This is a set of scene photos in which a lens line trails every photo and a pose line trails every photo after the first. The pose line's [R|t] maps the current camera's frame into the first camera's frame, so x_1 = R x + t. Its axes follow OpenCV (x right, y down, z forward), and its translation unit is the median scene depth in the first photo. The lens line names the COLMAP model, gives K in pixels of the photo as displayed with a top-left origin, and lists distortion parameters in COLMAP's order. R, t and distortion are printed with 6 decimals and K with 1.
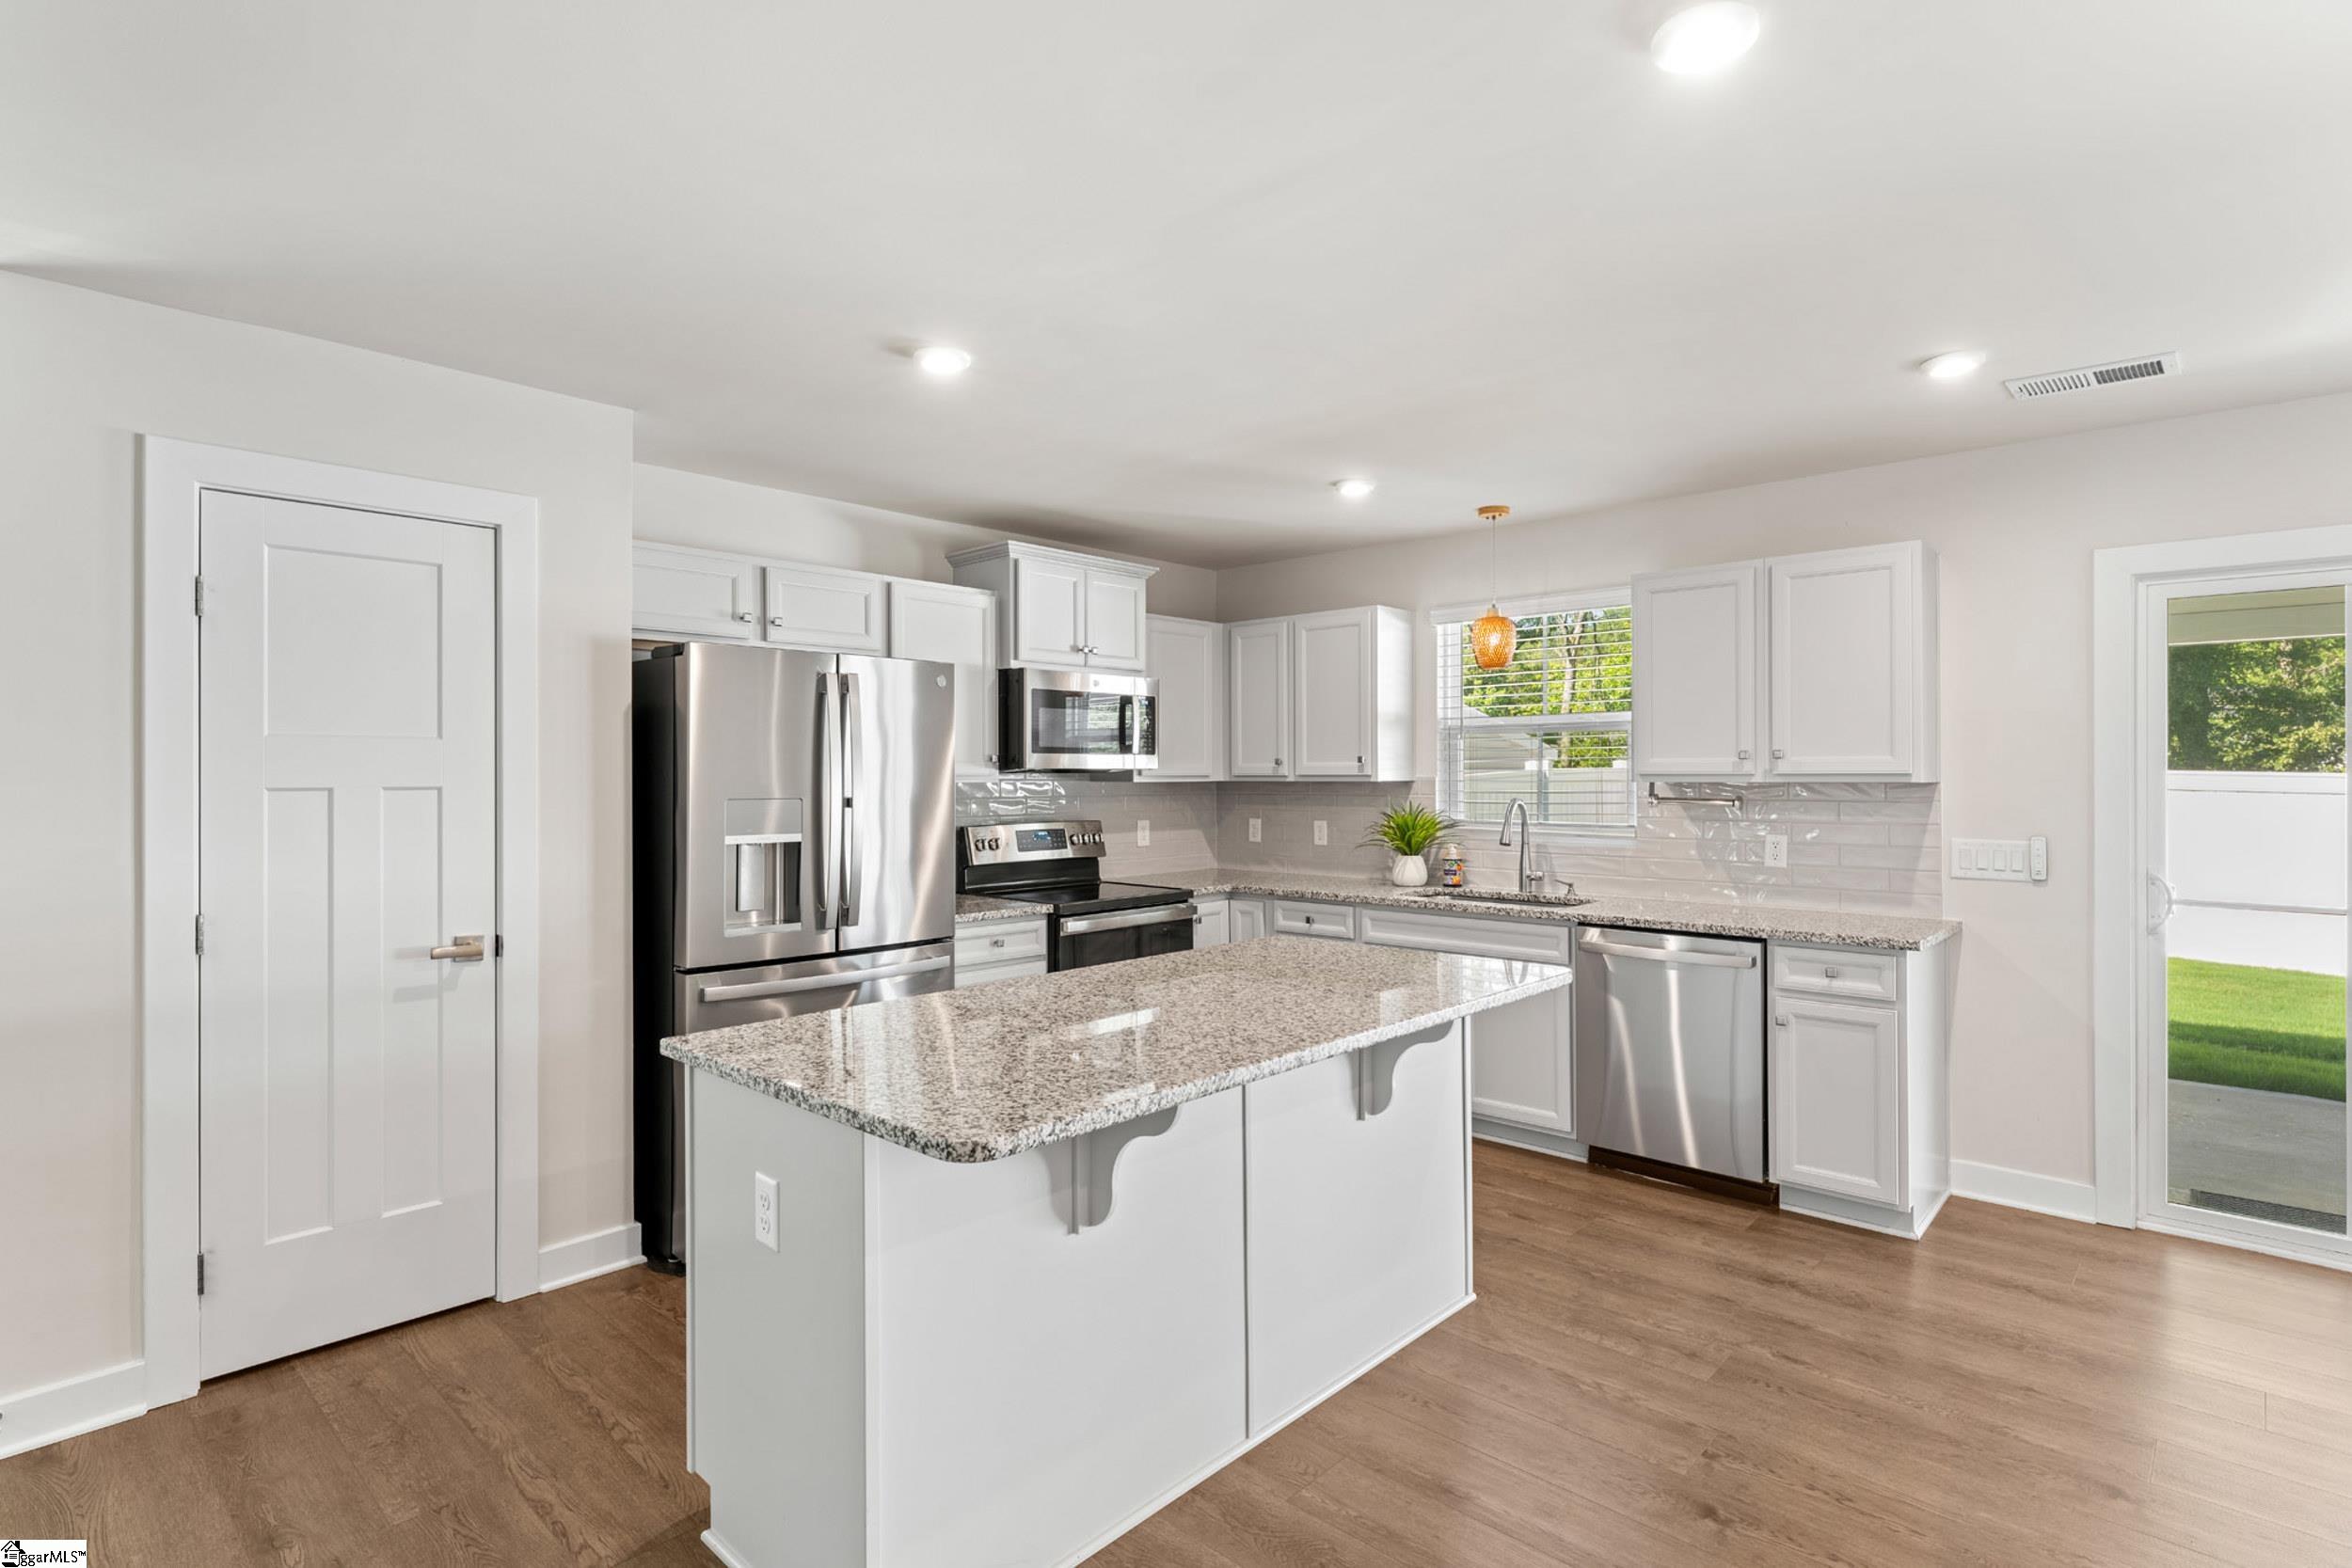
lens RADIAL K [[1168.9, 0, 1167.8], [0, 1168.9, 766.9], [0, 0, 1]] dist [0.005675, -0.000044]
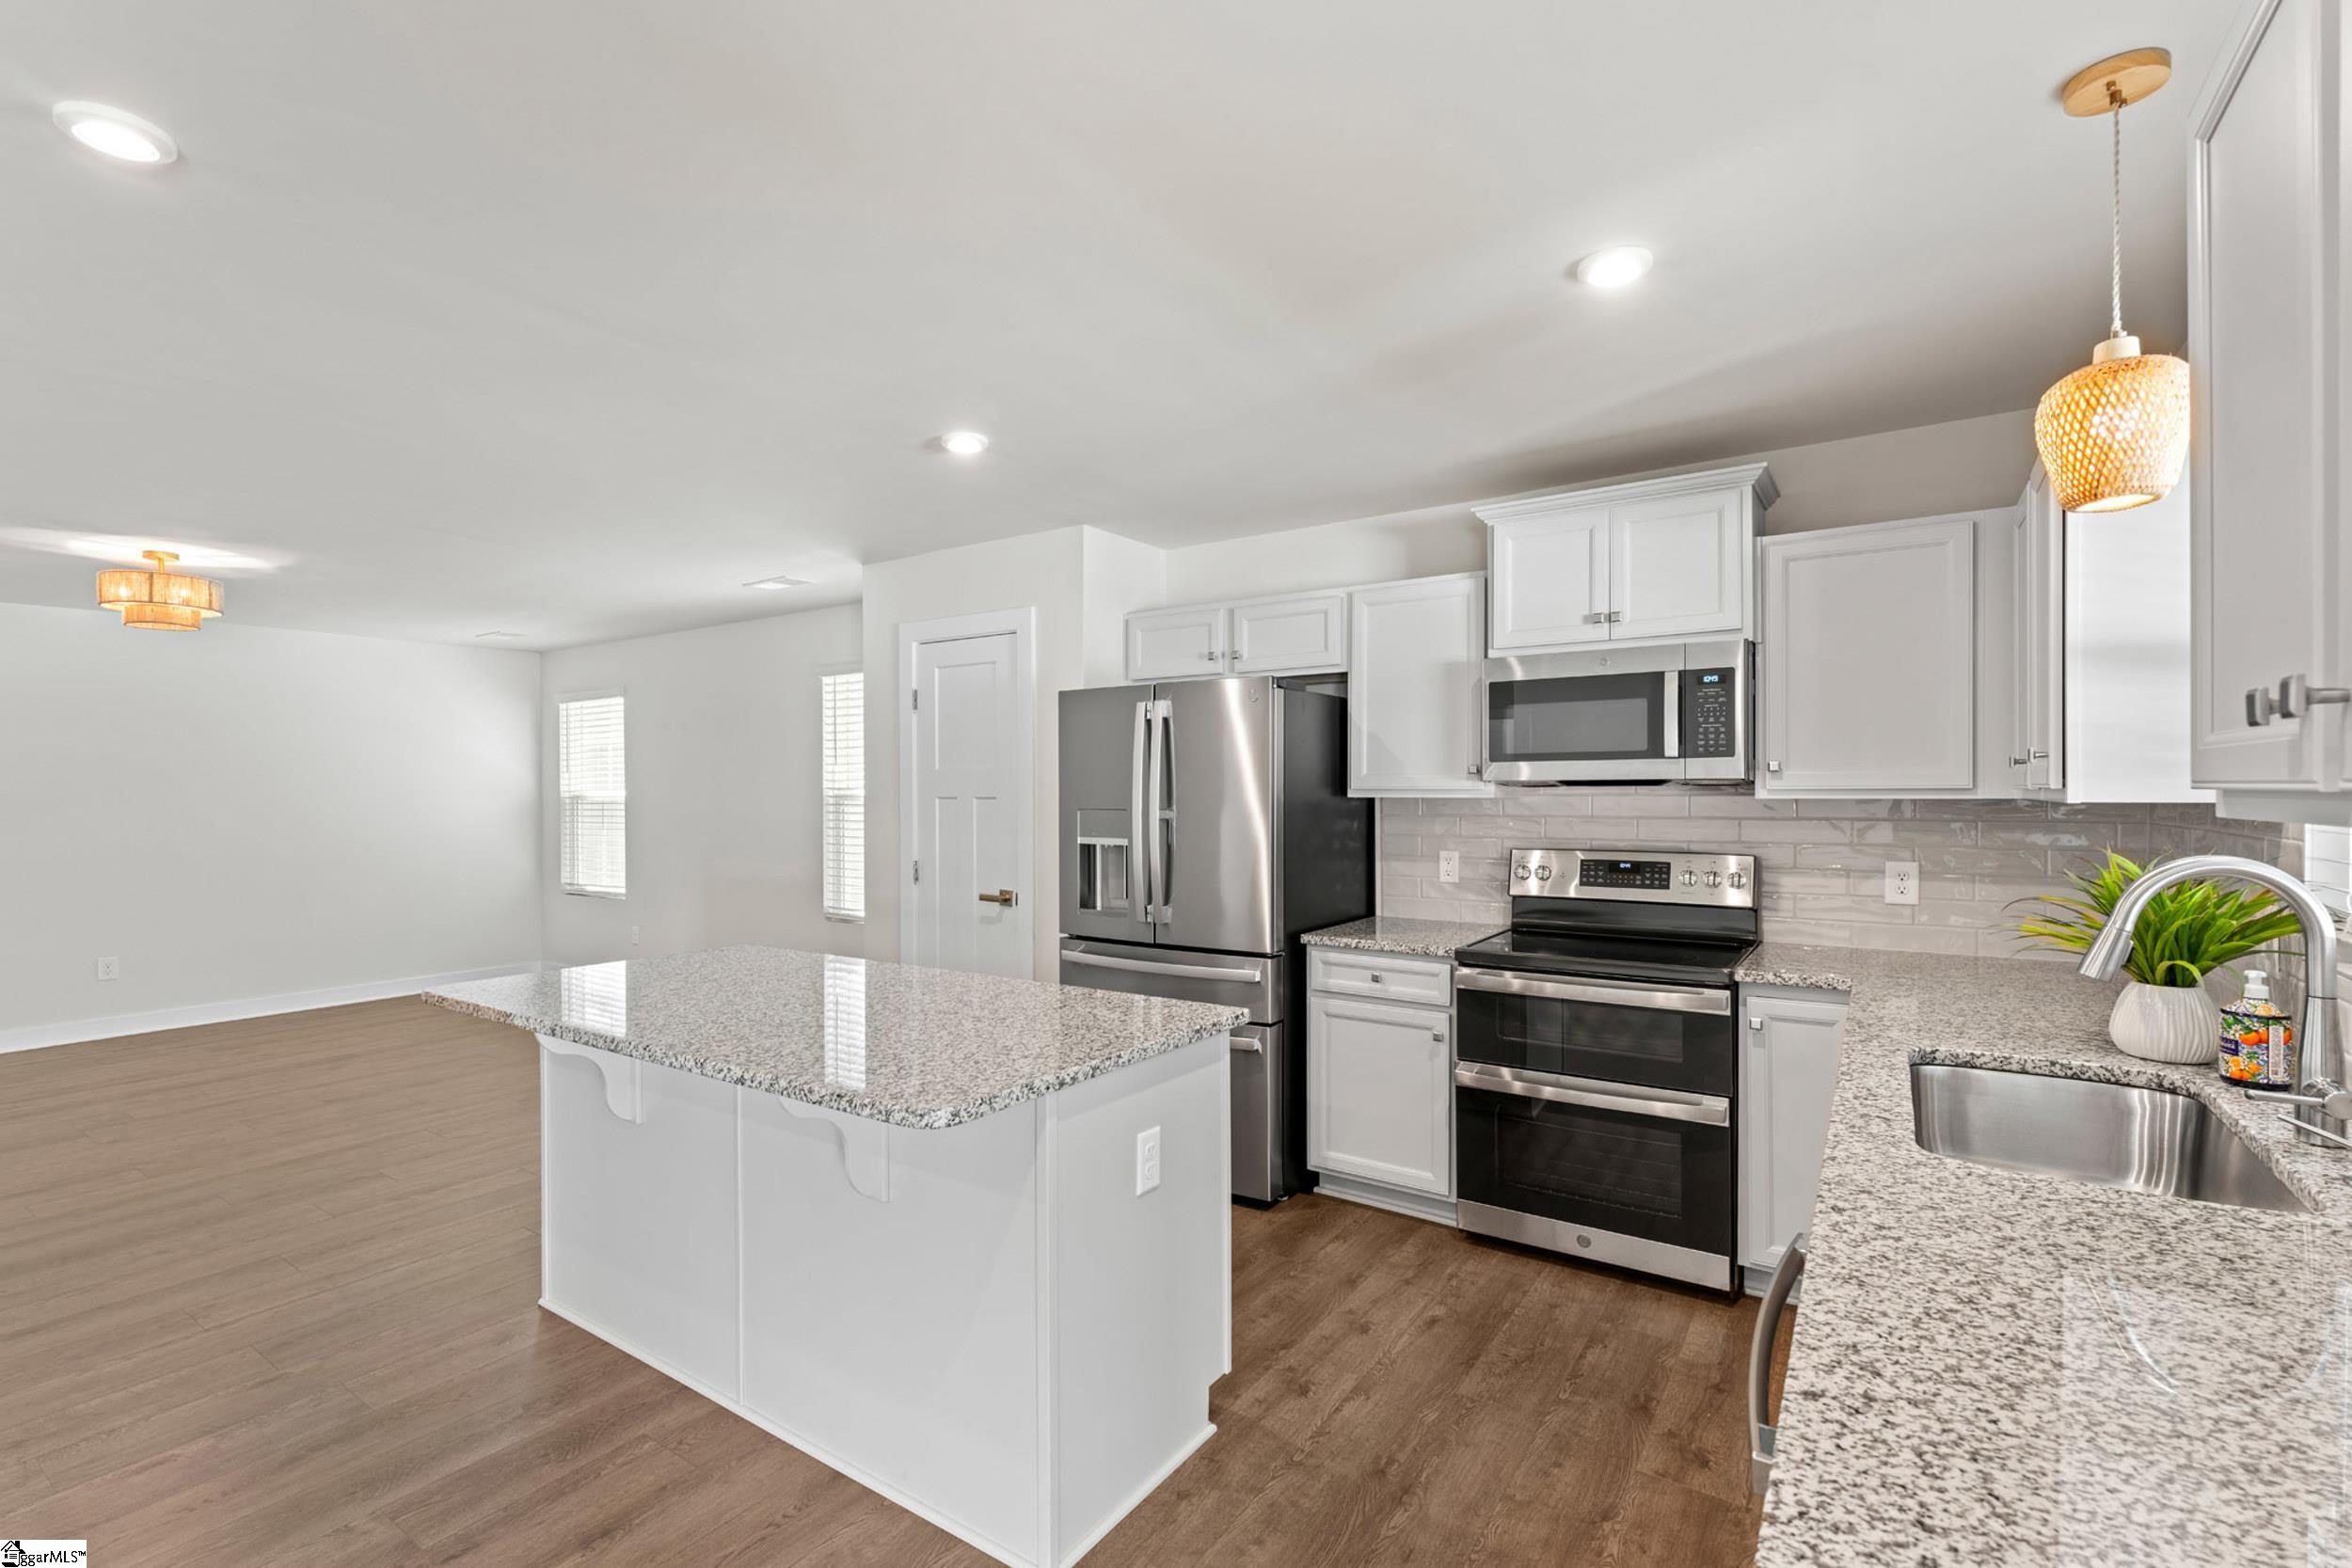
lens RADIAL K [[1058.3, 0, 1158.7], [0, 1058.3, 796.4], [0, 0, 1]] dist [-0.000345, -0.000347]
pose [[0.146297, 0.007798, -0.989210, 0.609605], [0.010086, 0.999905, 0.009374, 0.003212], [0.989189, -0.011349, 0.146204, 0.697148]]
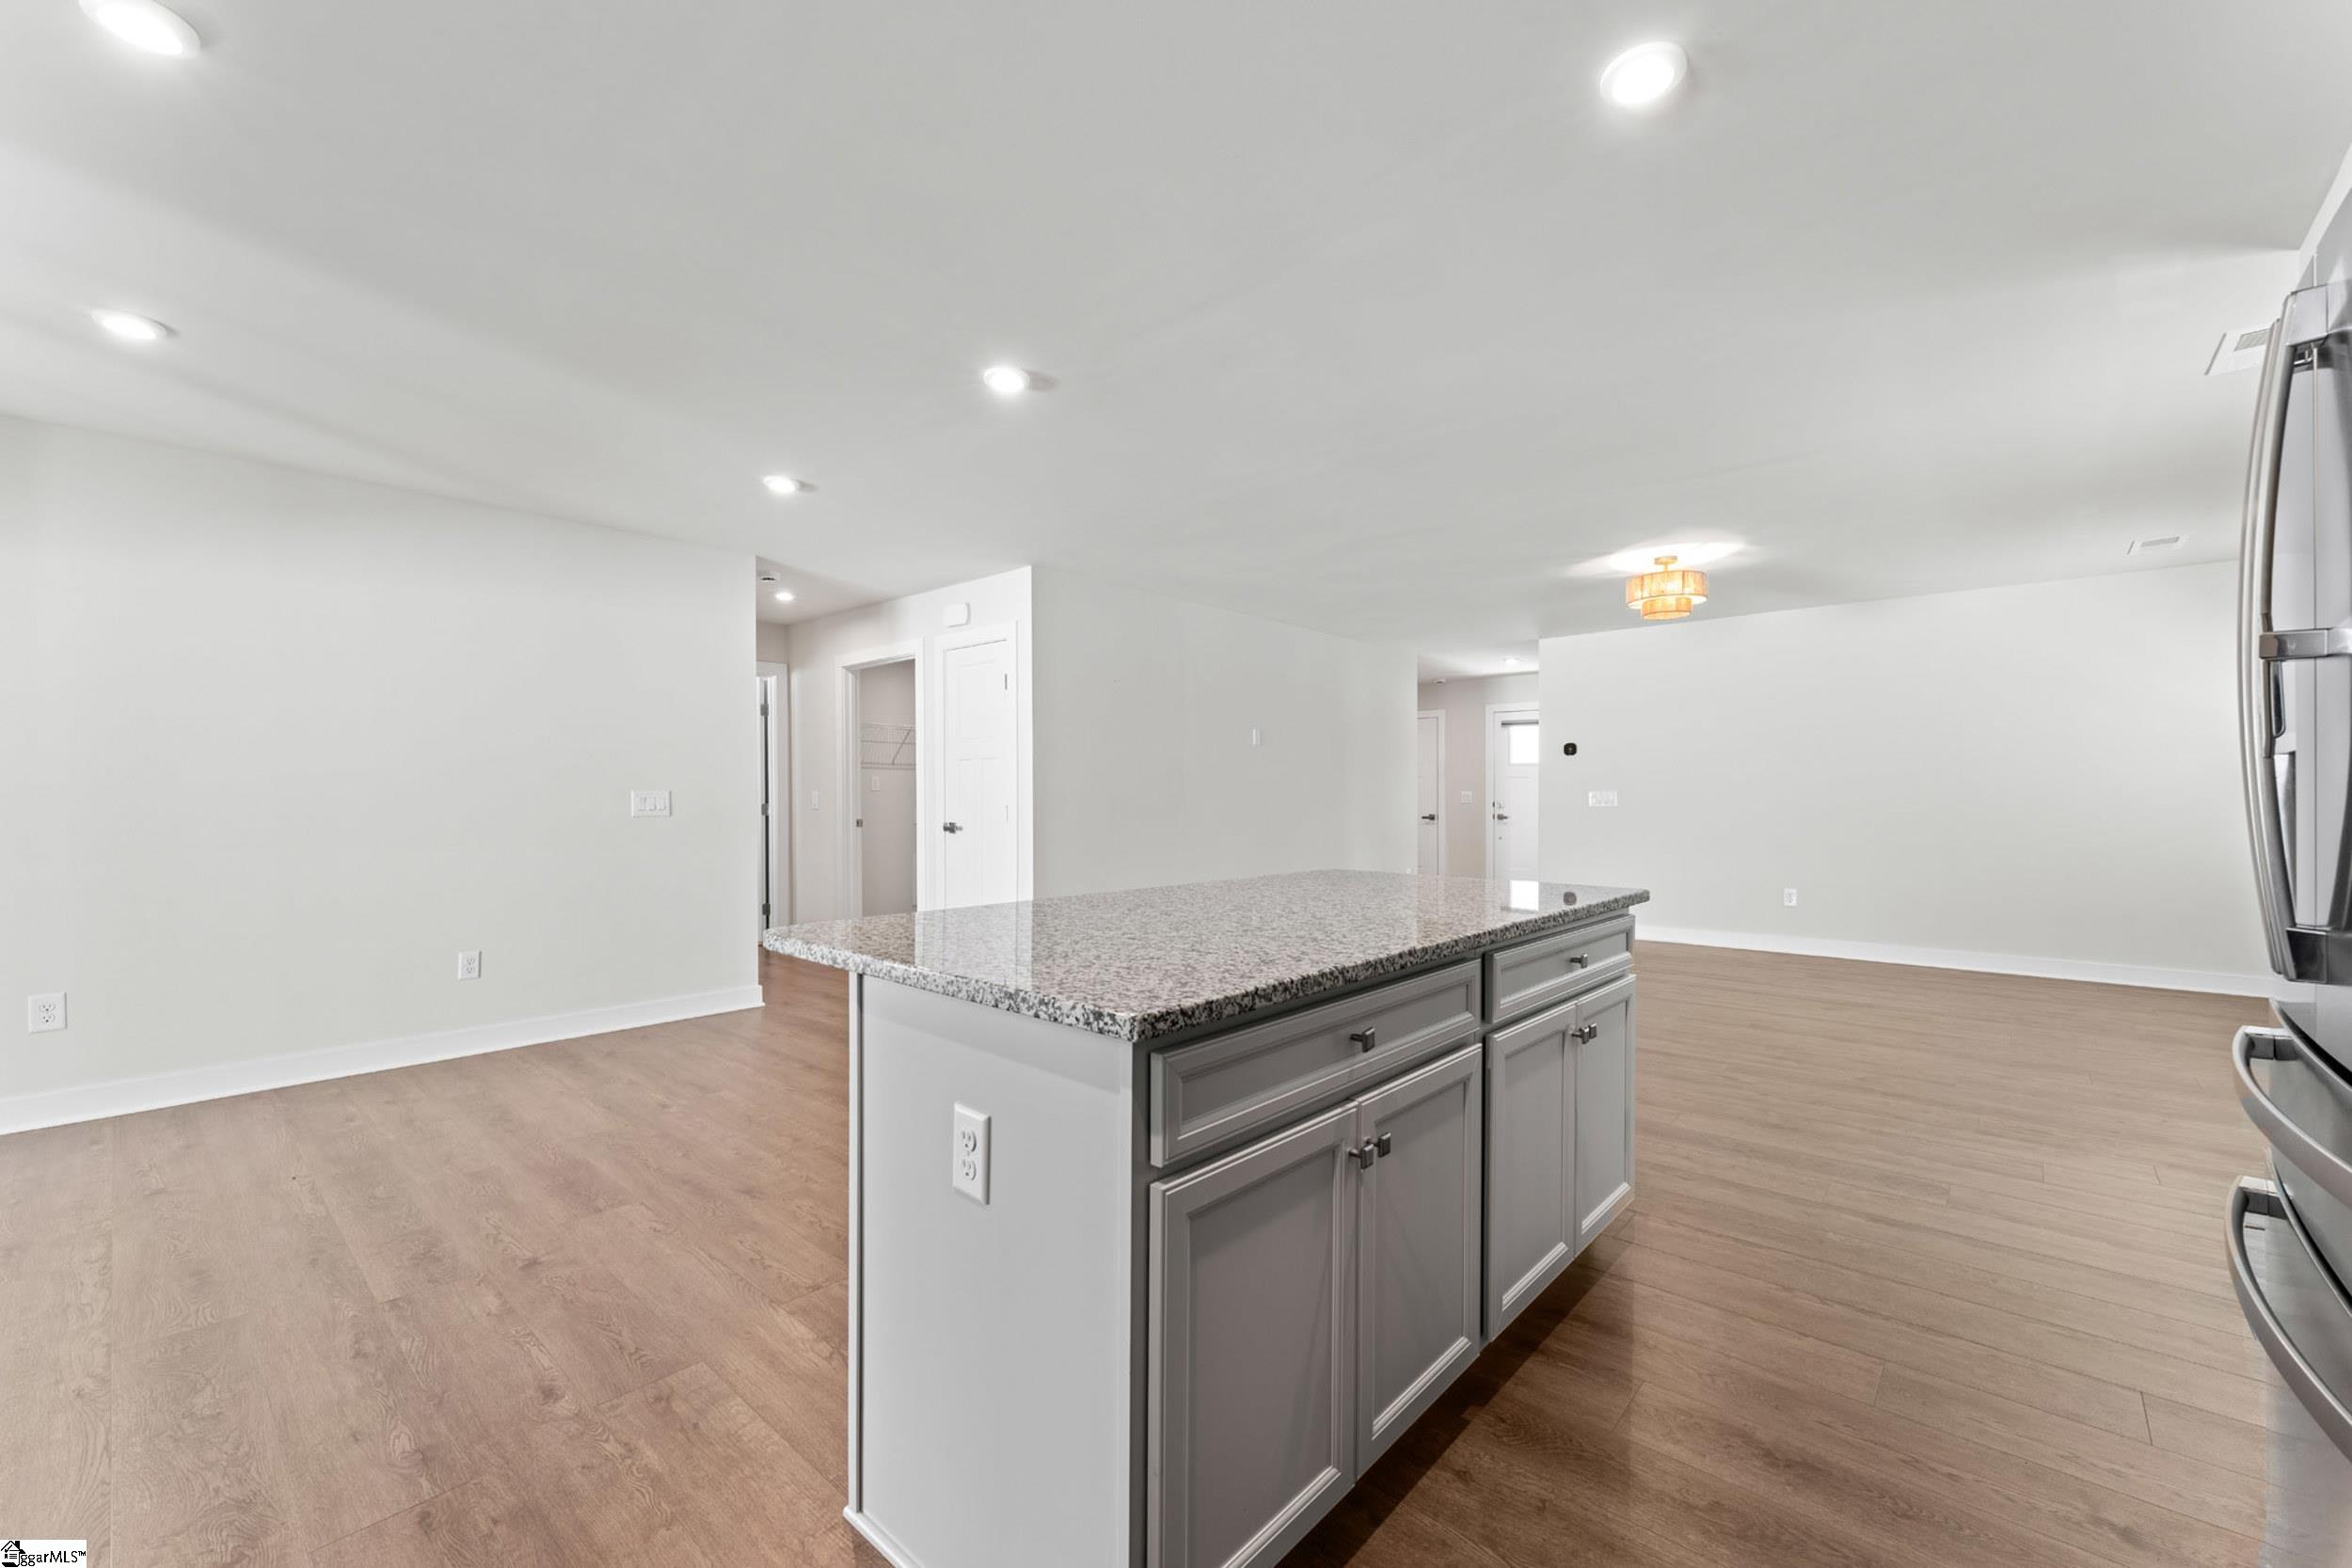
lens RADIAL K [[955.9, 0, 1171.2], [0, 955.9, 797.4], [0, 0, 1]] dist [0.000214, -0.000016]
pose [[-0.999760, 0.003990, -0.021560, 0.074337], [0.004002, 0.999992, -0.000515, 0.062332], [0.021558, -0.000602, -0.999767, 1.067347]]
